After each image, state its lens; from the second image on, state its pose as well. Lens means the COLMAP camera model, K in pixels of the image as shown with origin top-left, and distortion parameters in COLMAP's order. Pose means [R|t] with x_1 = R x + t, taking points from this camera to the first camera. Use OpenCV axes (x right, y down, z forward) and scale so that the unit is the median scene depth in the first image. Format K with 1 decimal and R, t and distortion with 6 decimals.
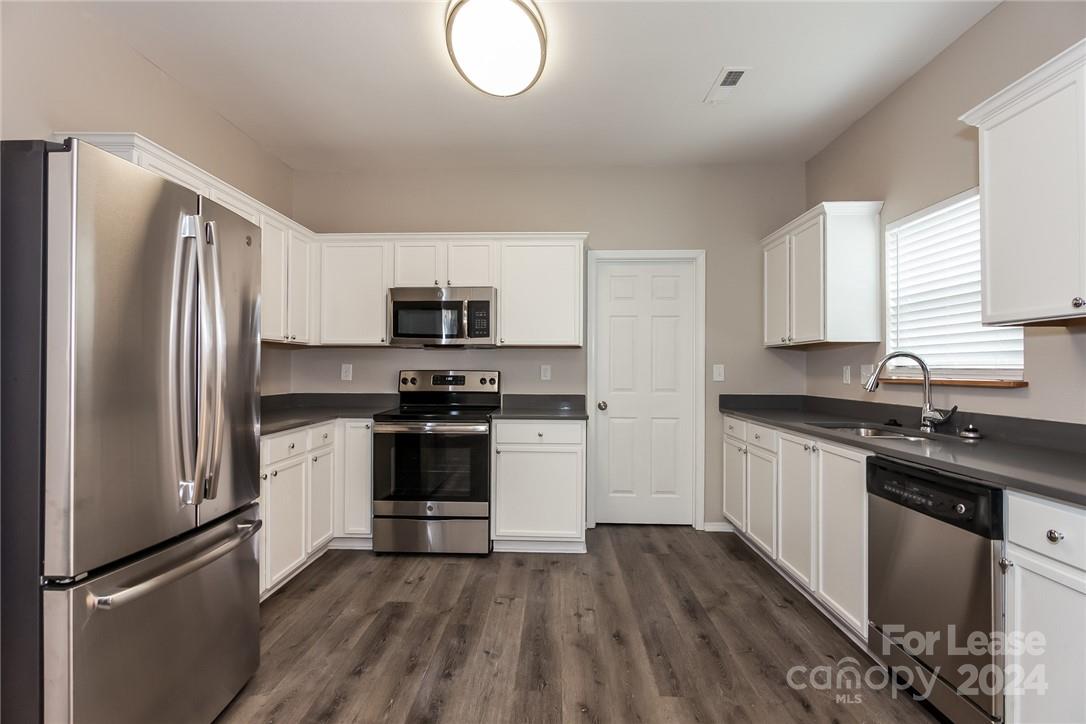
lens RADIAL K [[535.4, 0, 543.0], [0, 535.4, 362.0], [0, 0, 1]] dist [-0.000972, -0.015071]
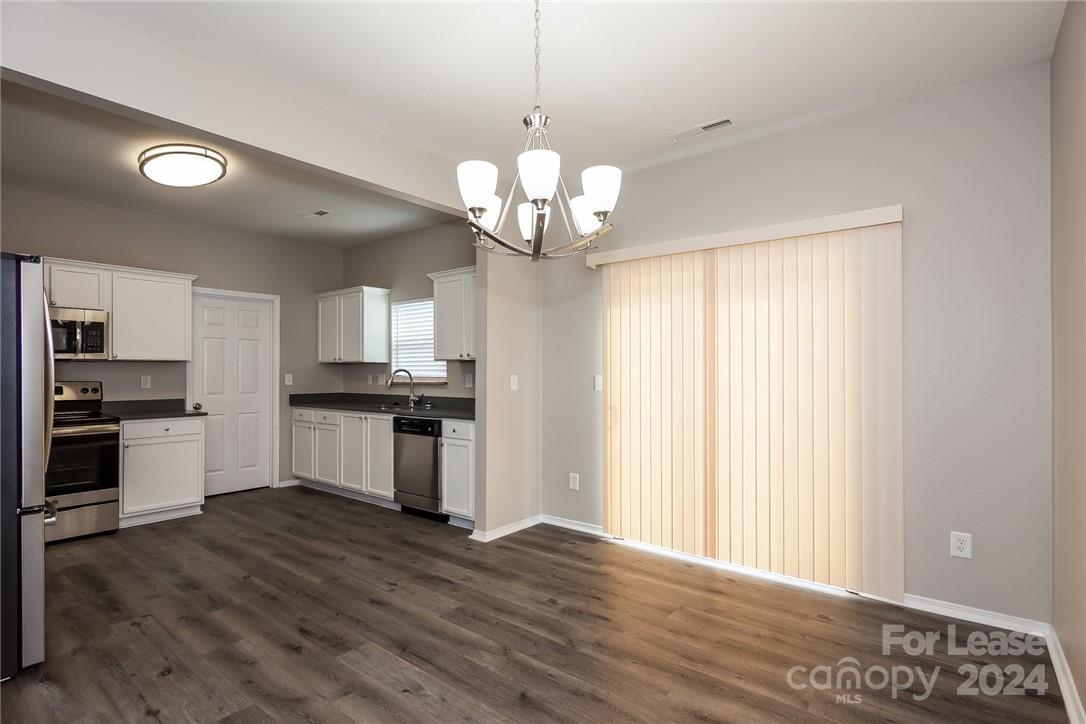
lens RADIAL K [[518.4, 0, 529.7], [0, 518.4, 371.7], [0, 0, 1]] dist [0.016544, 0.000119]
pose [[0.622956, -0.004096, 0.782246, -0.518226], [-0.005796, 0.999935, 0.009852, -0.027160], [-0.782235, -0.010672, 0.622892, -0.564807]]
